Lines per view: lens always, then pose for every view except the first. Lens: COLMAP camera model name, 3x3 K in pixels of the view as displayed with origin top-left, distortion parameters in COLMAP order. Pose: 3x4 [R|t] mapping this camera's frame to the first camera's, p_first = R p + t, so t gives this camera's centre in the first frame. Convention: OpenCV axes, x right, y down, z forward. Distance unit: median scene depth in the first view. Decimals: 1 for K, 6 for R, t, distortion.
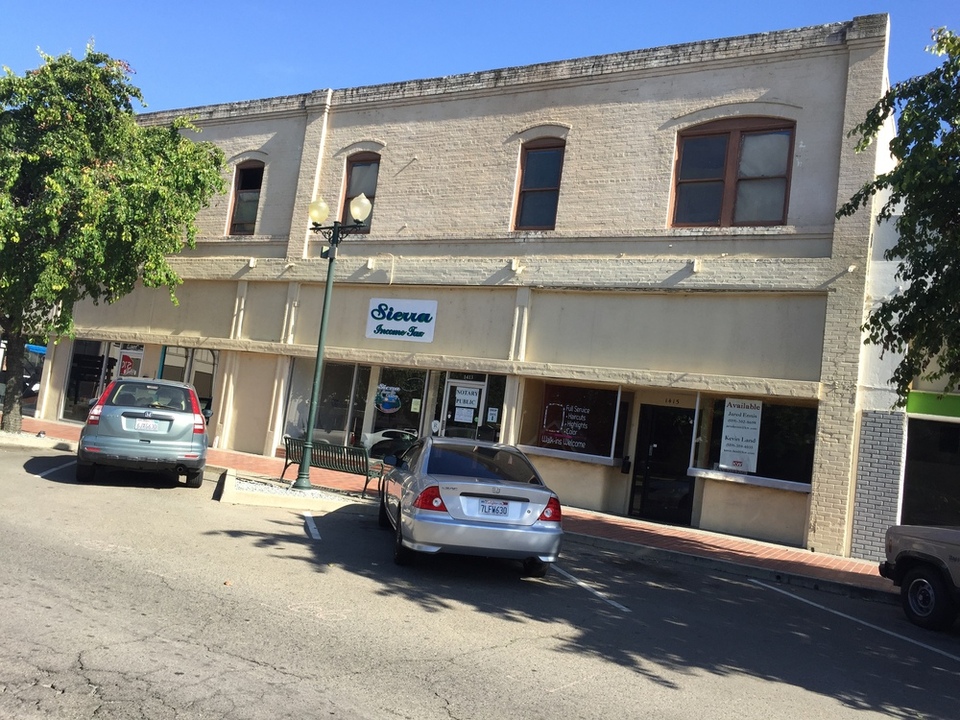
lens RADIAL K [[815.7, 0, 479.4], [0, 815.7, 359.7], [0, 0, 1]] dist [0.013948, -0.000661]
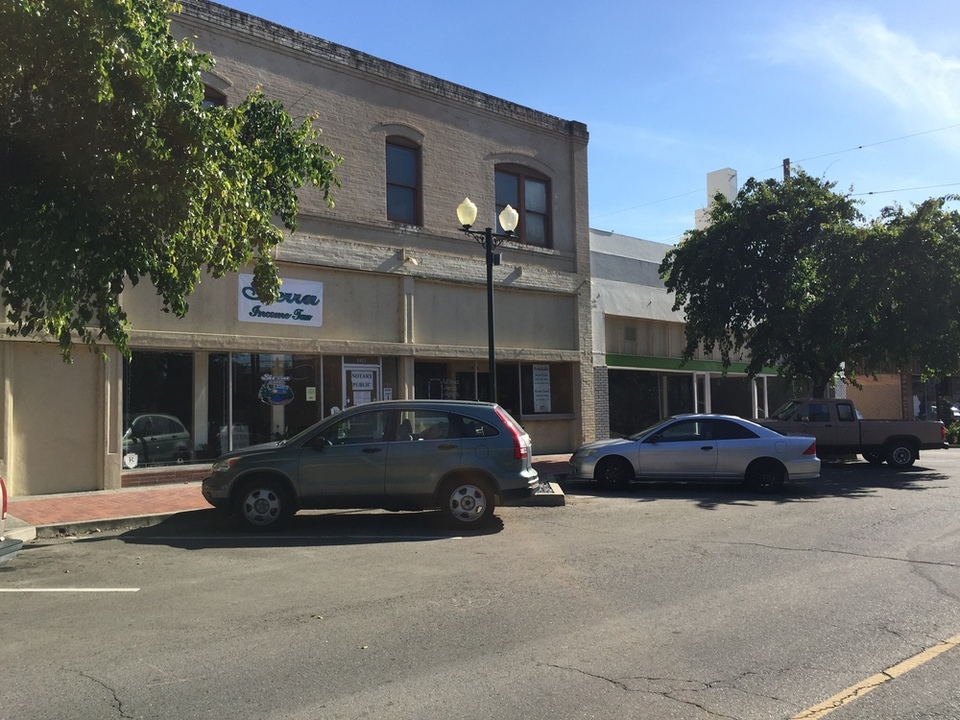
lens RADIAL K [[815.7, 0, 479.3], [0, 815.7, 360.4], [0, 0, 1]] dist [0.013948, -0.000661]
pose [[0.299796, -0.079627, 0.950675, -0.936755], [-0.030394, 0.995208, 0.092941, -0.077977], [-0.953519, -0.056758, 0.295939, 0.553645]]
